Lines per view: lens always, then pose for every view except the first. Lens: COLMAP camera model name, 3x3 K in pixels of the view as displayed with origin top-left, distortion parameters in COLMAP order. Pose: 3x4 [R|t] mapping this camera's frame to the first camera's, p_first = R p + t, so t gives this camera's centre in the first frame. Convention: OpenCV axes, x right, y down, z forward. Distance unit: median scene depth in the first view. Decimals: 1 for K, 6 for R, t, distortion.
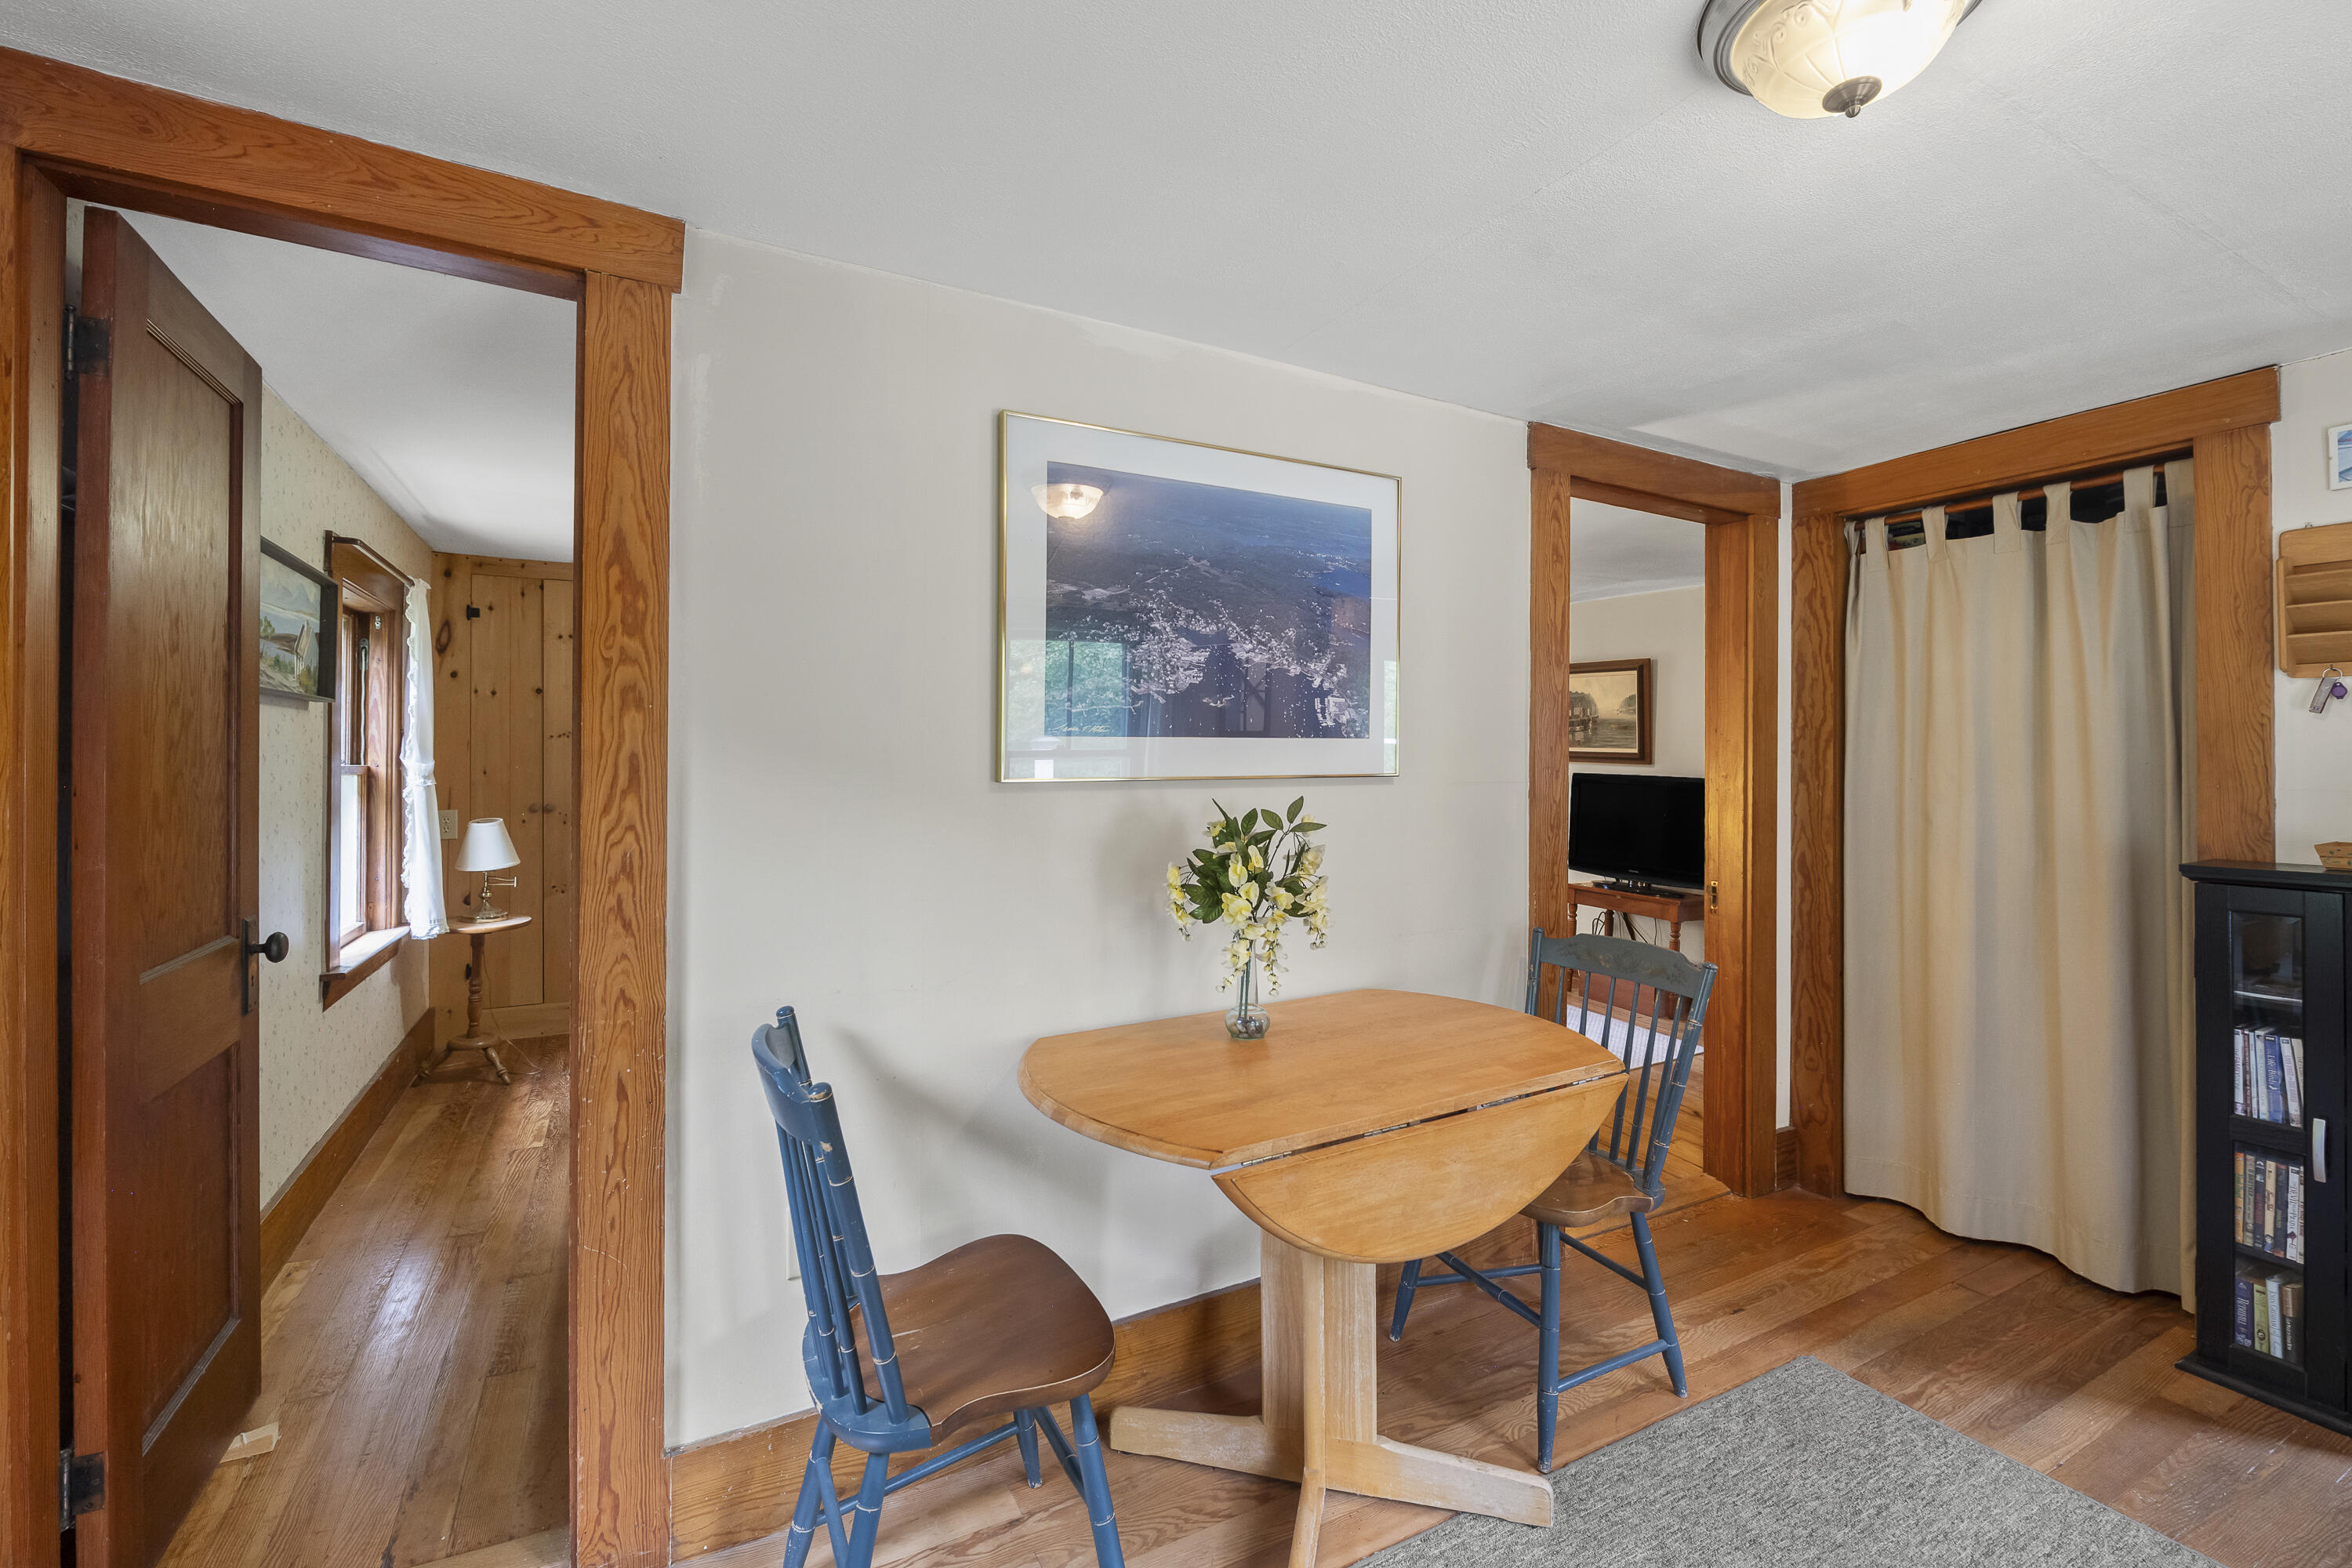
lens RADIAL K [[993.8, 0, 1160.5], [0, 993.8, 741.1], [0, 0, 1]] dist [-0.027850, 0.000057]
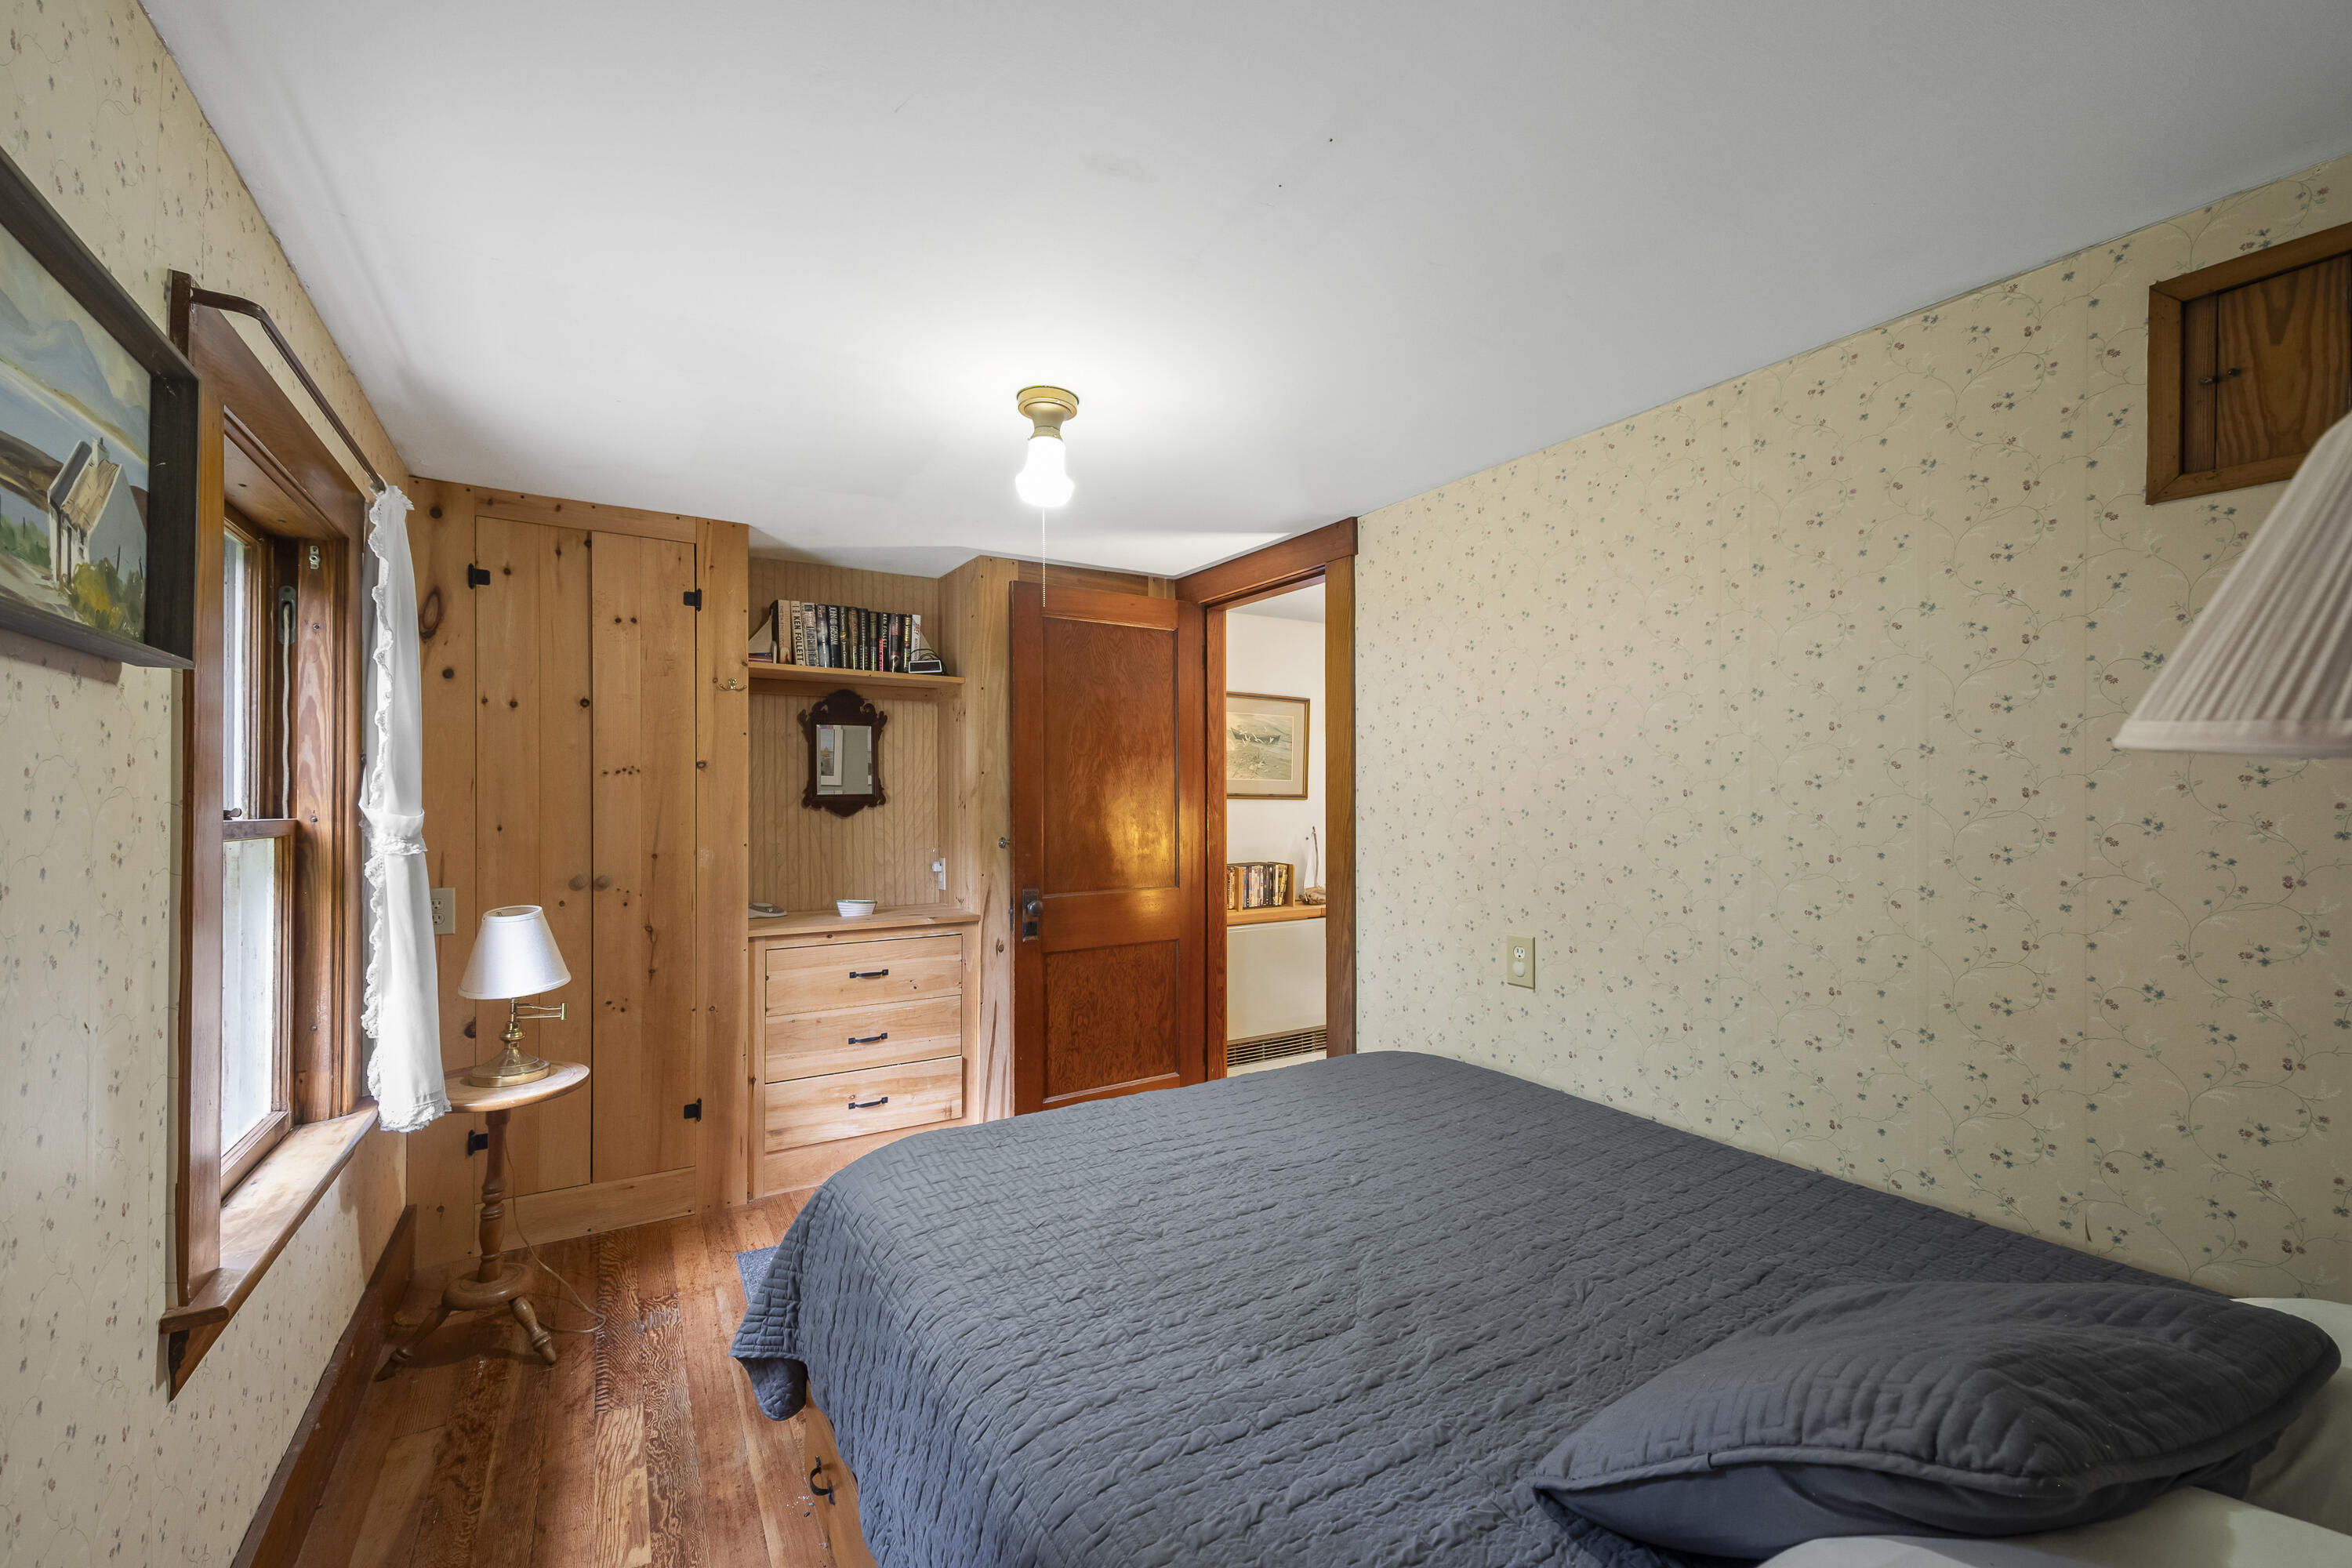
lens RADIAL K [[966.2, 0, 1162.3], [0, 966.2, 794.3], [0, 0, 1]] dist [0.004120, -0.002378]
pose [[0.999402, -0.000631, 0.034565, -0.340580], [0.000485, 0.999991, 0.004216, 0.008793], [-0.034567, -0.004196, 0.999394, 0.433761]]
